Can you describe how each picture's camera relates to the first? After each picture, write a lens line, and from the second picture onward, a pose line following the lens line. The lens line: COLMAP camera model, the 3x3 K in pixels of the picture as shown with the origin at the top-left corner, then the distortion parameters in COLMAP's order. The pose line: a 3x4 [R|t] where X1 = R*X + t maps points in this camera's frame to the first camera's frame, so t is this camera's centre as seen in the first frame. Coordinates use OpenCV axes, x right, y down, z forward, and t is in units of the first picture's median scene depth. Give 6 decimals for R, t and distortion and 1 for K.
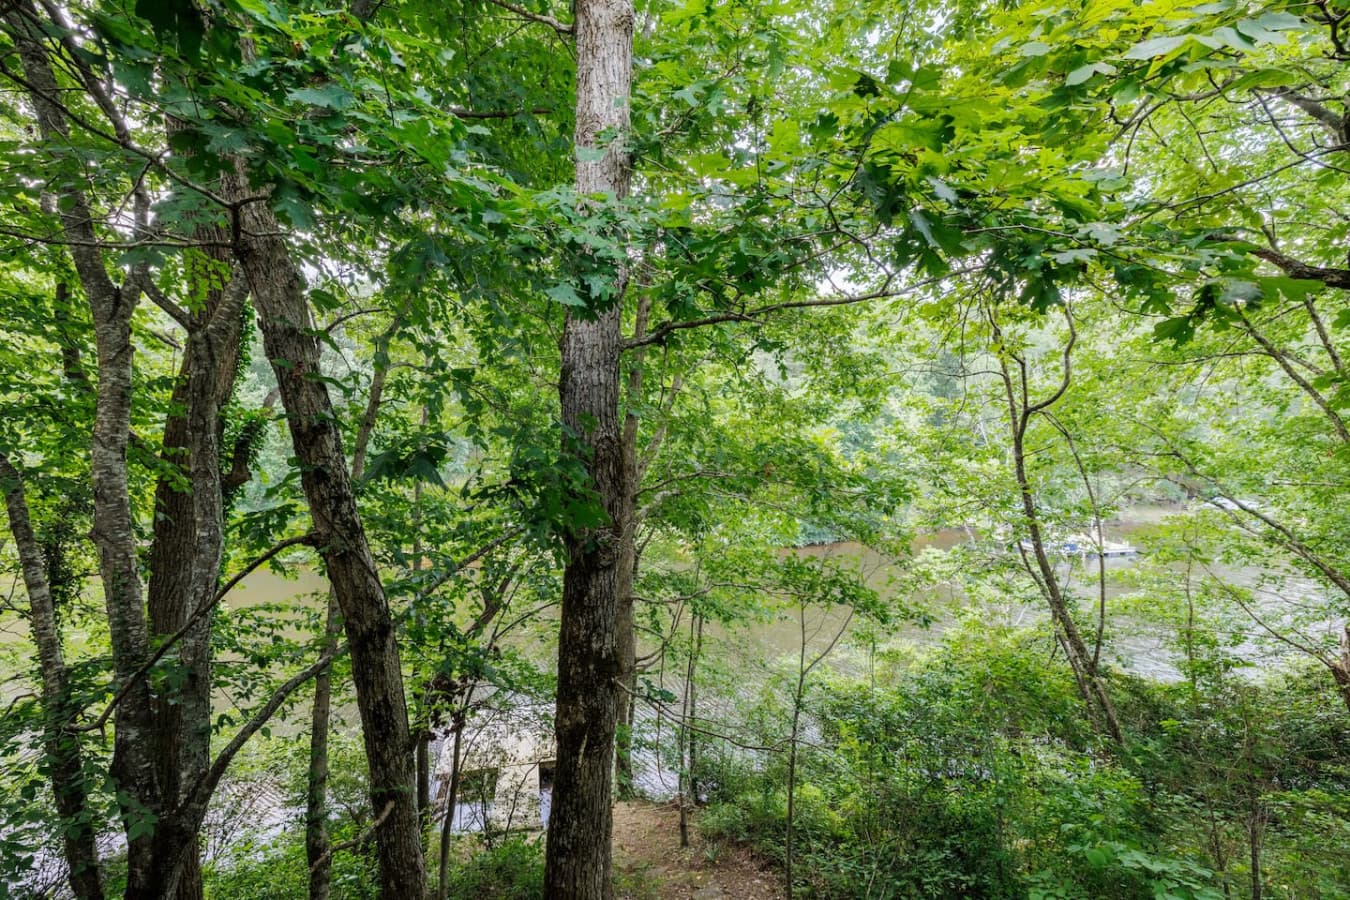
lens RADIAL K [[566.1, 0, 672.1], [0, 566.1, 439.6], [0, 0, 1]] dist [-0.000265, -0.000008]
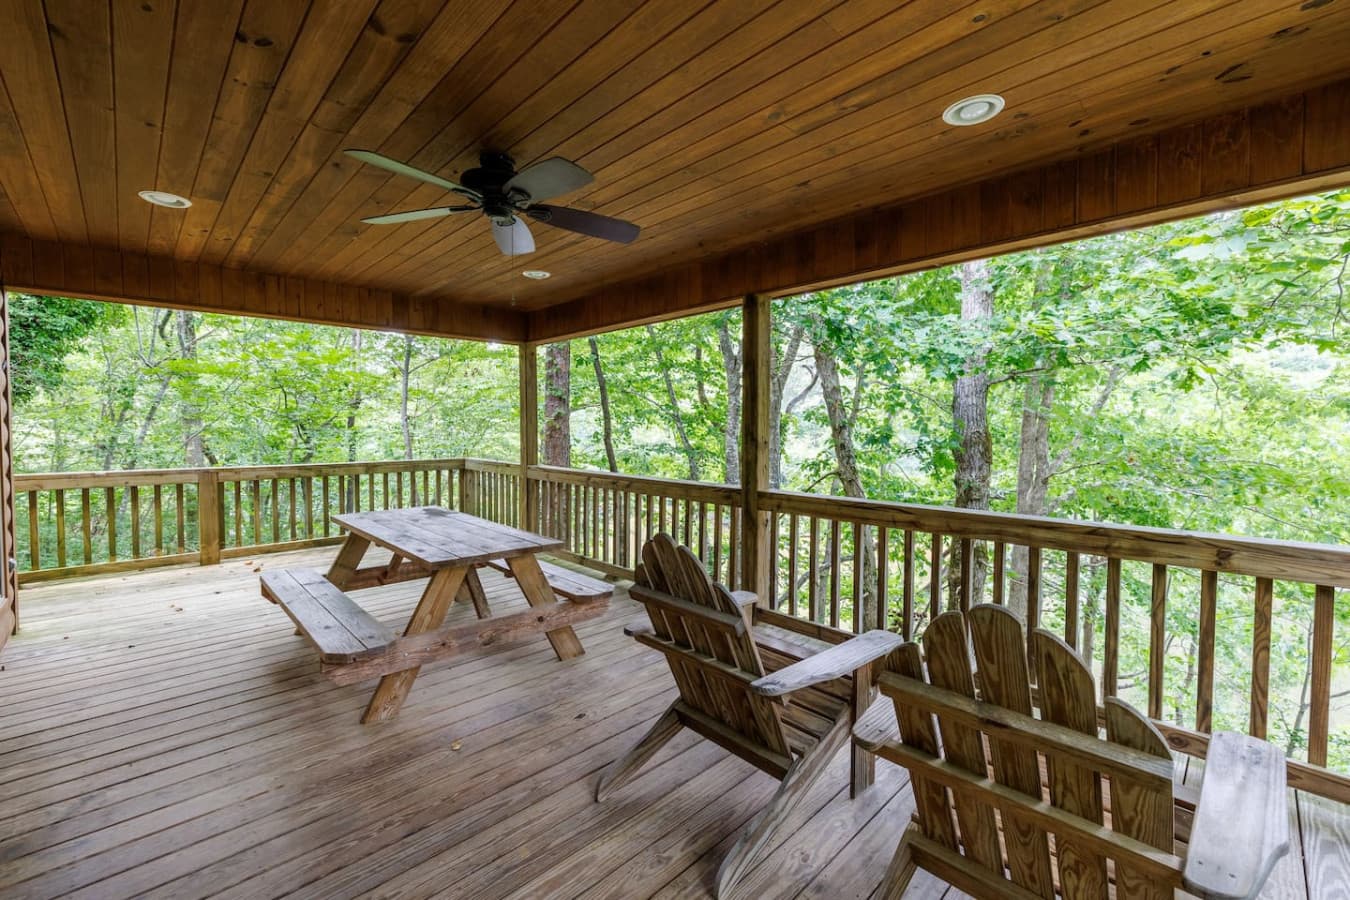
lens RADIAL K [[566.1, 0, 673.0], [0, 566.1, 445.8], [0, 0, 1]] dist [-0.000265, -0.000008]
pose [[0.712710, 0.020593, -0.701157, 0.188262], [-0.010468, 0.999770, 0.018723, 0.007517], [0.701381, -0.006004, 0.712761, -0.417224]]
